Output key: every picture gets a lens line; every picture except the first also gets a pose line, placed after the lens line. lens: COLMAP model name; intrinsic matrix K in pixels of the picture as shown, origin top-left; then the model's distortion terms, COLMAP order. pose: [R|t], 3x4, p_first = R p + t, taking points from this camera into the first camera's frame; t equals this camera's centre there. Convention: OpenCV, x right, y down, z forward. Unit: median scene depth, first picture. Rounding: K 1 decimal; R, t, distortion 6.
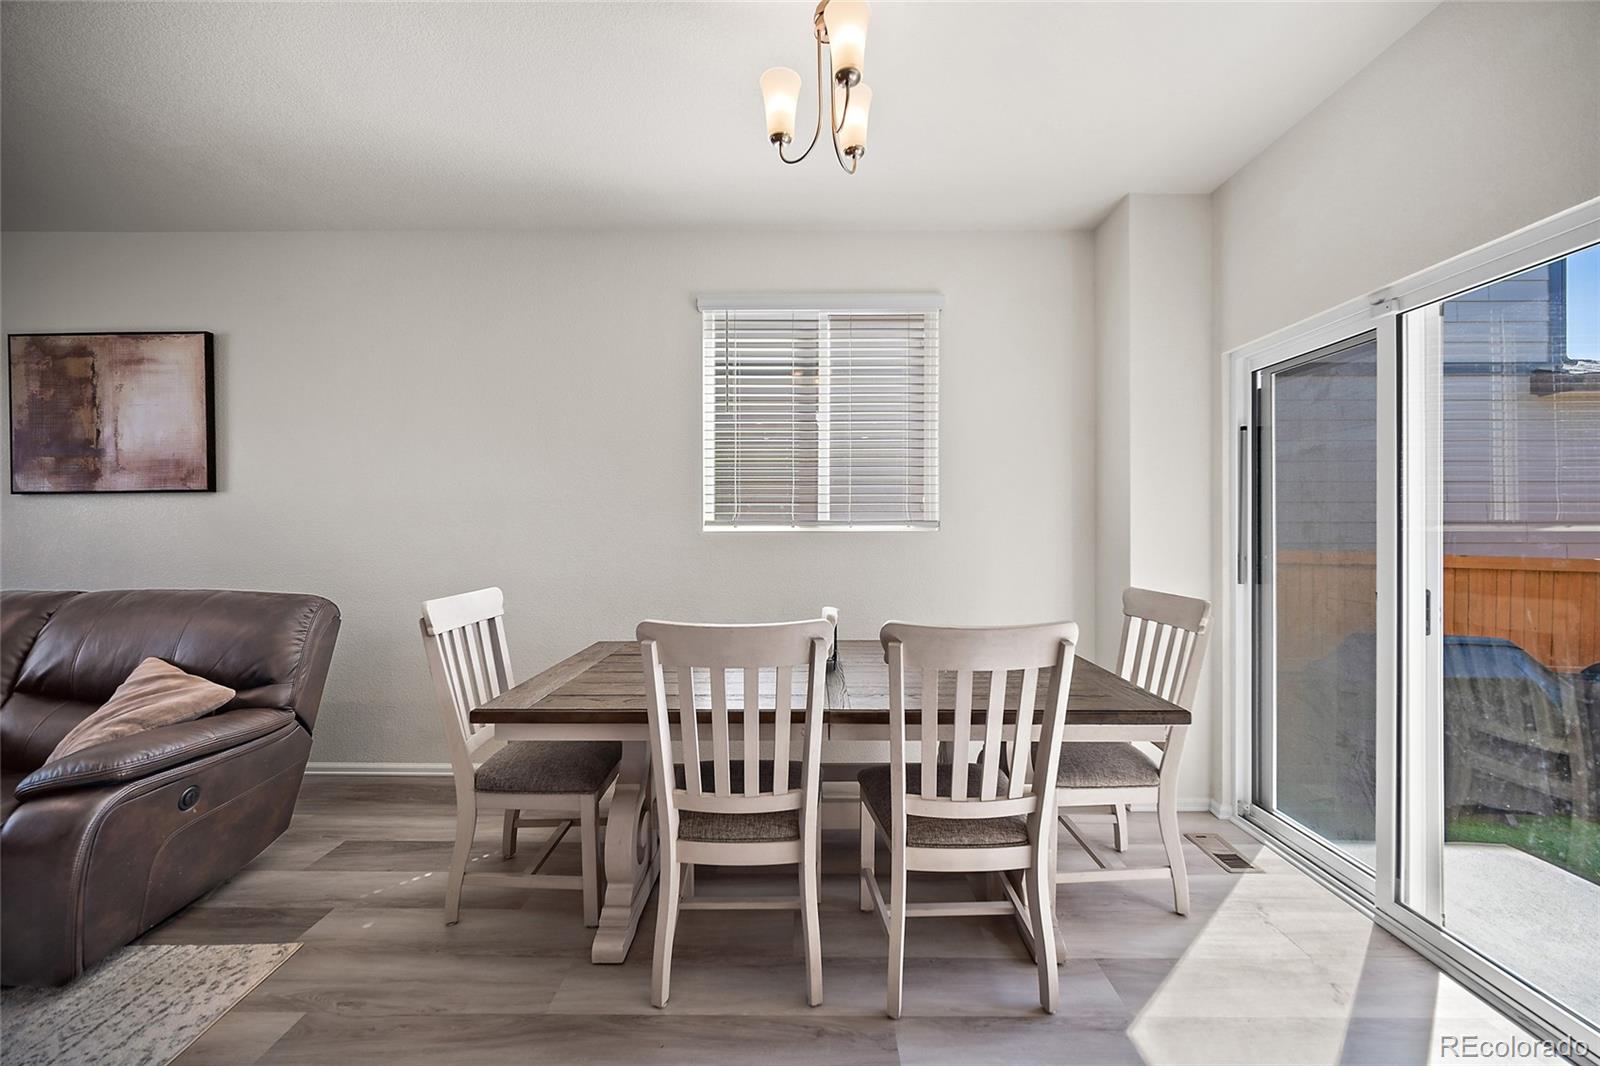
lens RADIAL K [[630.7, 0, 802.4], [0, 630.7, 532.4], [0, 0, 1]] dist [-0.001585, 0.000102]
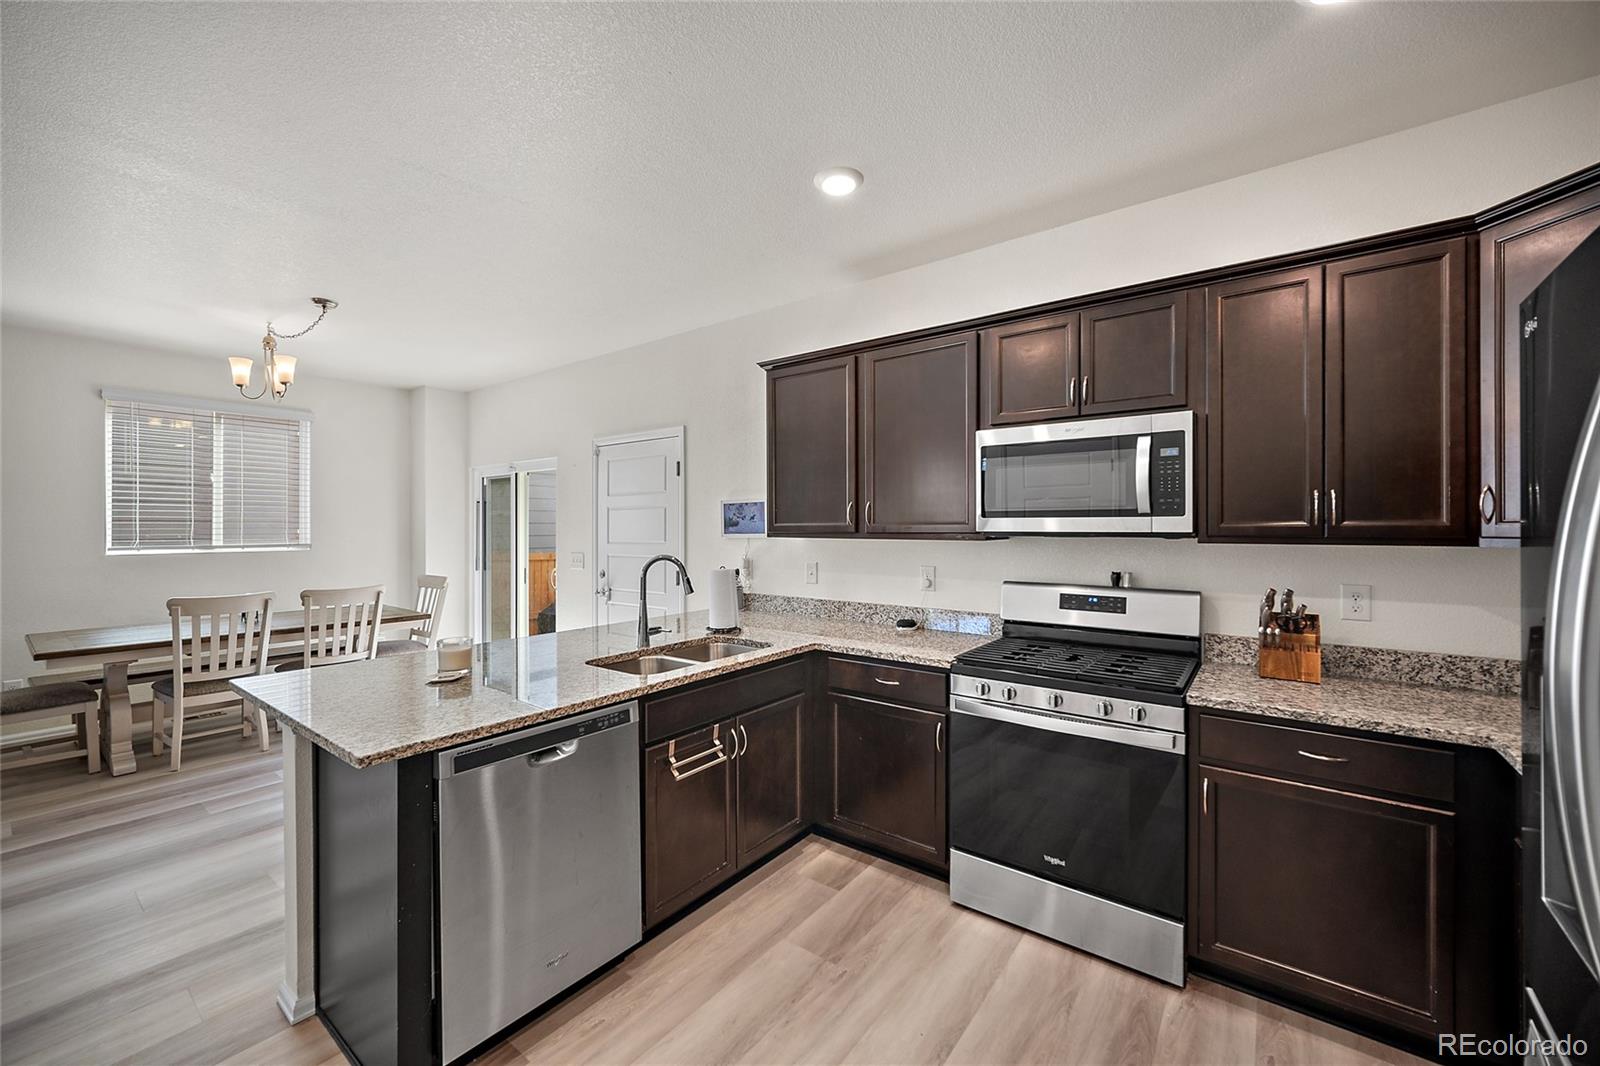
lens RADIAL K [[630.7, 0, 799.4], [0, 630.7, 530.2], [0, 0, 1]] dist [-0.001585, 0.000102]
pose [[0.600955, -0.003328, 0.799276, -0.411256], [0.001925, 0.999994, 0.002716, -0.068492], [-0.799281, -0.000093, 0.600958, -1.271530]]
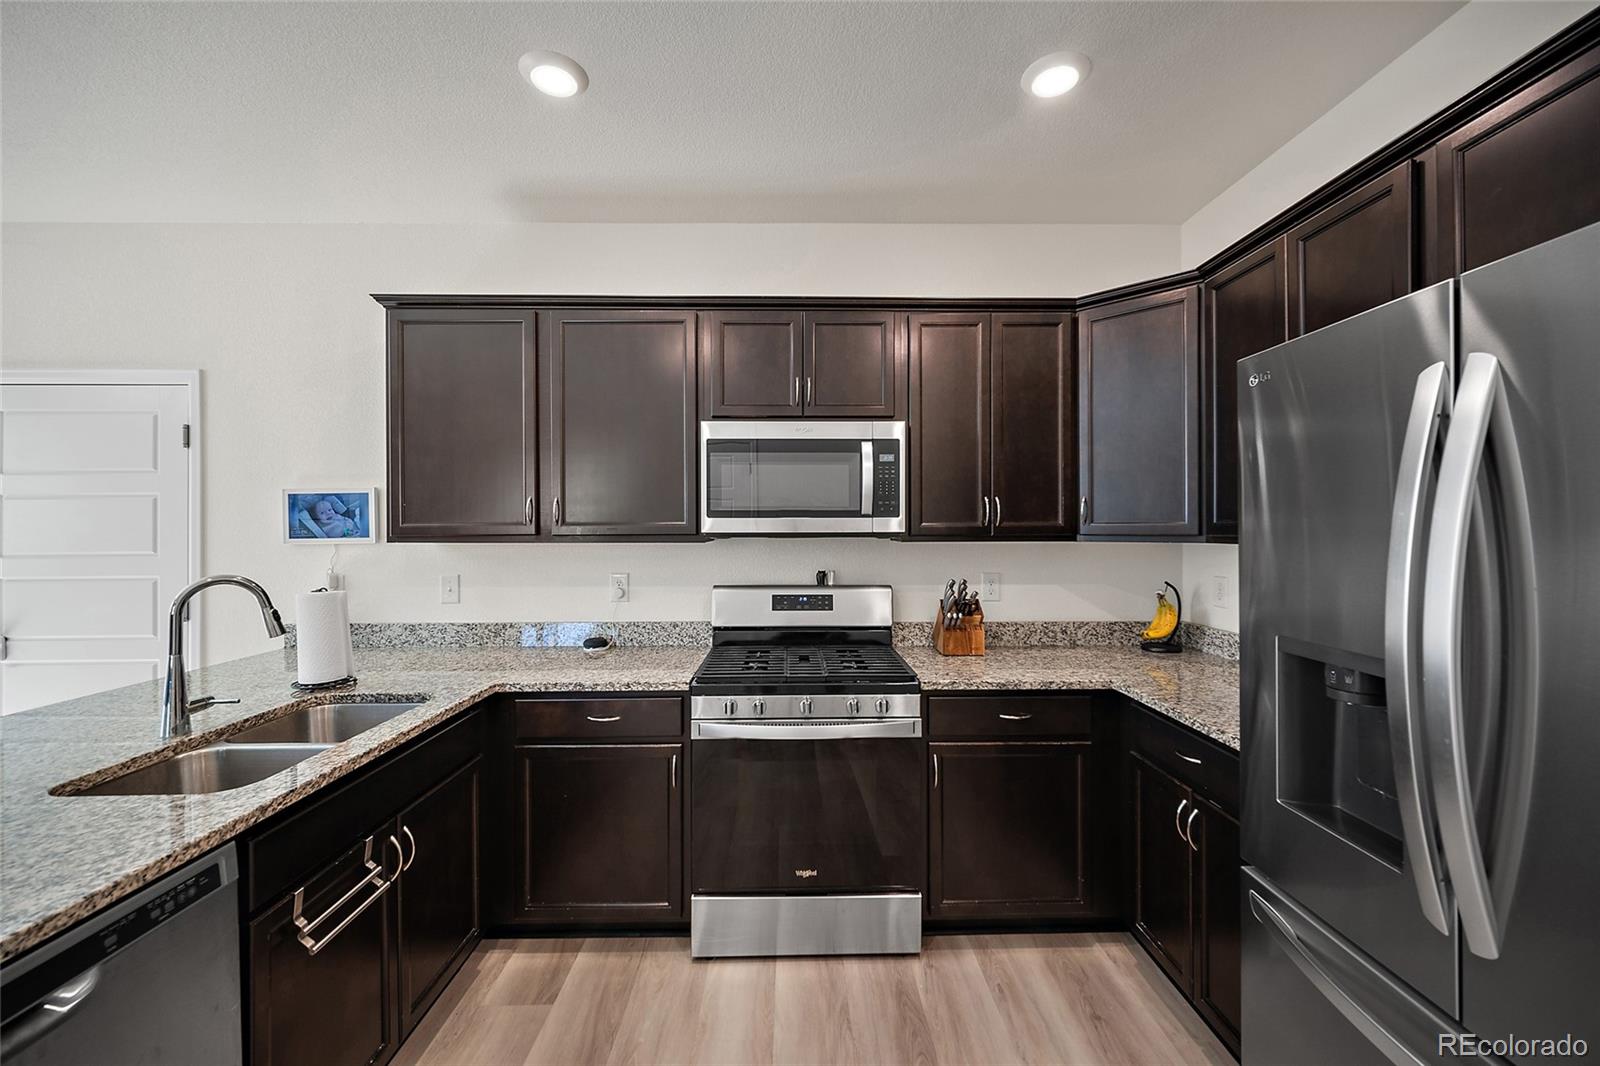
lens RADIAL K [[630.7, 0, 800.9], [0, 630.7, 529.0], [0, 0, 1]] dist [-0.001585, 0.000102]
pose [[-0.023593, -0.001393, 0.999721, -0.353599], [0.005000, 0.999986, 0.001511, -0.069167], [-0.999709, 0.005034, -0.023586, -1.040615]]
